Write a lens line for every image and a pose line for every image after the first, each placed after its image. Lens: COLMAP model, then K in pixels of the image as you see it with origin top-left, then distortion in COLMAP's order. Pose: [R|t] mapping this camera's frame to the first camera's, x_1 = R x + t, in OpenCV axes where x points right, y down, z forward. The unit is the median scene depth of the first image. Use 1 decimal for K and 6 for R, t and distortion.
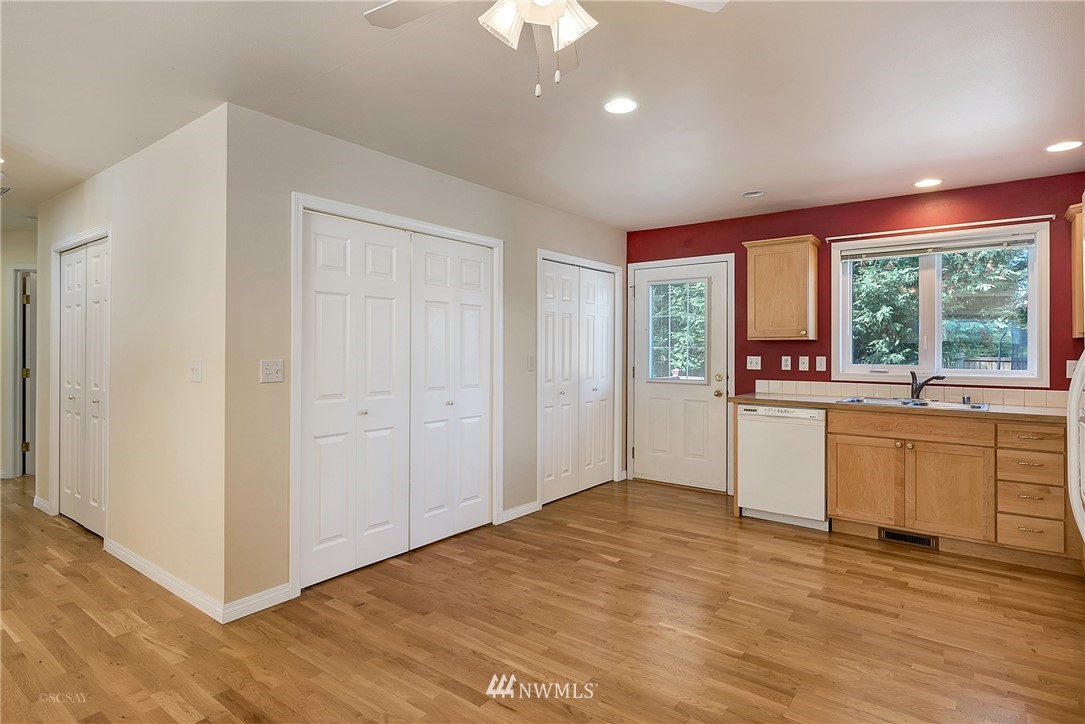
lens RADIAL K [[584.9, 0, 540.1], [0, 584.9, 345.4], [0, 0, 1]] dist [0.013082, -0.001421]
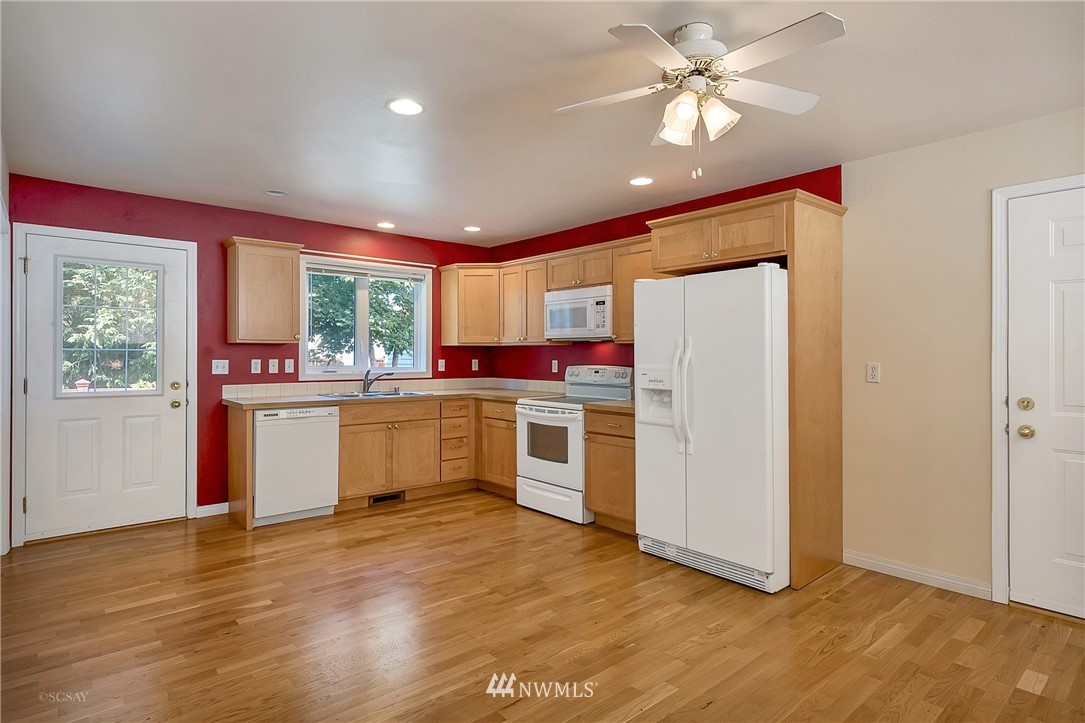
lens RADIAL K [[584.9, 0, 543.4], [0, 584.9, 361.1], [0, 0, 1]] dist [0.013082, -0.001421]
pose [[0.196494, -0.015262, 0.980386, -0.538998], [-0.009199, 0.999806, 0.017408, -0.000222], [-0.980462, -0.012439, 0.196316, 0.389474]]
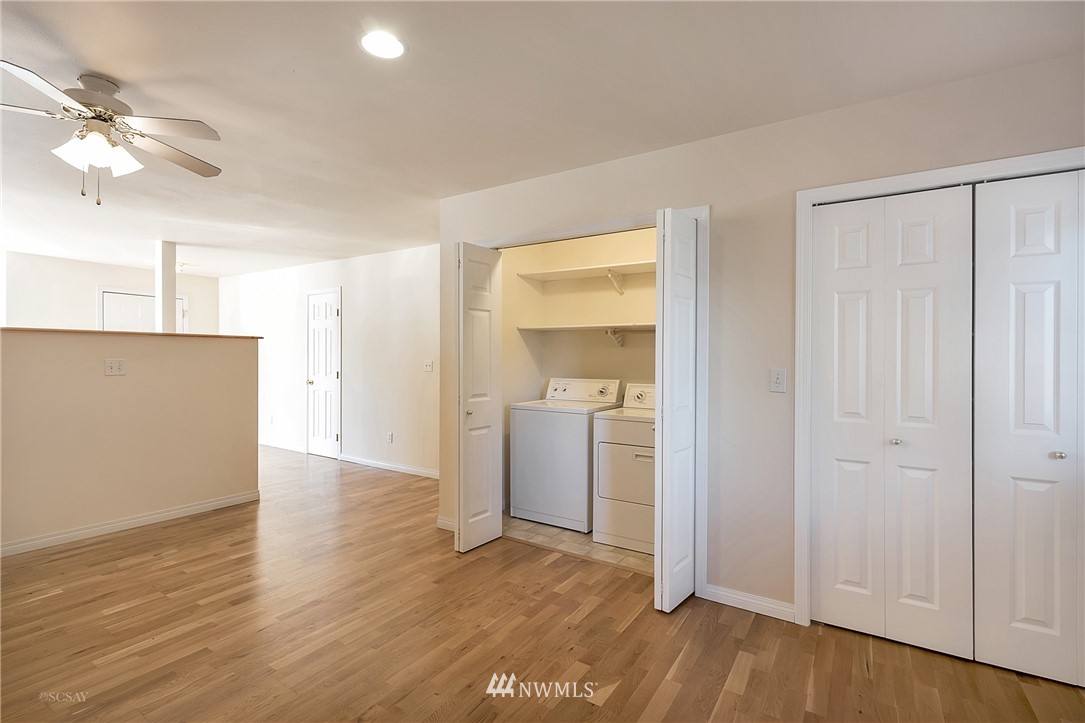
lens RADIAL K [[495.5, 0, 535.1], [0, 495.5, 360.9], [0, 0, 1]] dist [-0.005413, -0.000357]
pose [[0.070031, 0.004531, -0.997535, 0.559331], [-0.001249, 0.999989, 0.004455, 0.007252], [0.997544, 0.000934, 0.070036, 0.786961]]
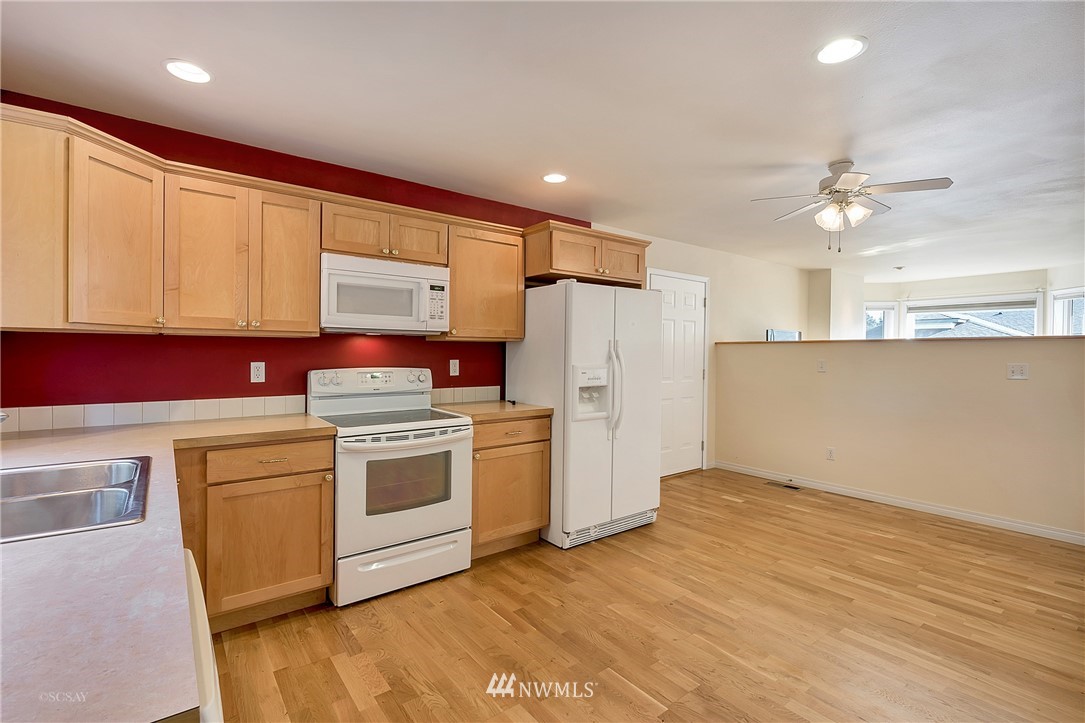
lens RADIAL K [[495.5, 0, 546.5], [0, 495.5, 359.6], [0, 0, 1]] dist [-0.005413, -0.000357]
pose [[-0.968143, -0.013376, 0.250041, 0.236971], [-0.012626, 0.999910, 0.004603, 0.009697], [-0.250080, 0.001300, -0.968224, 1.191255]]
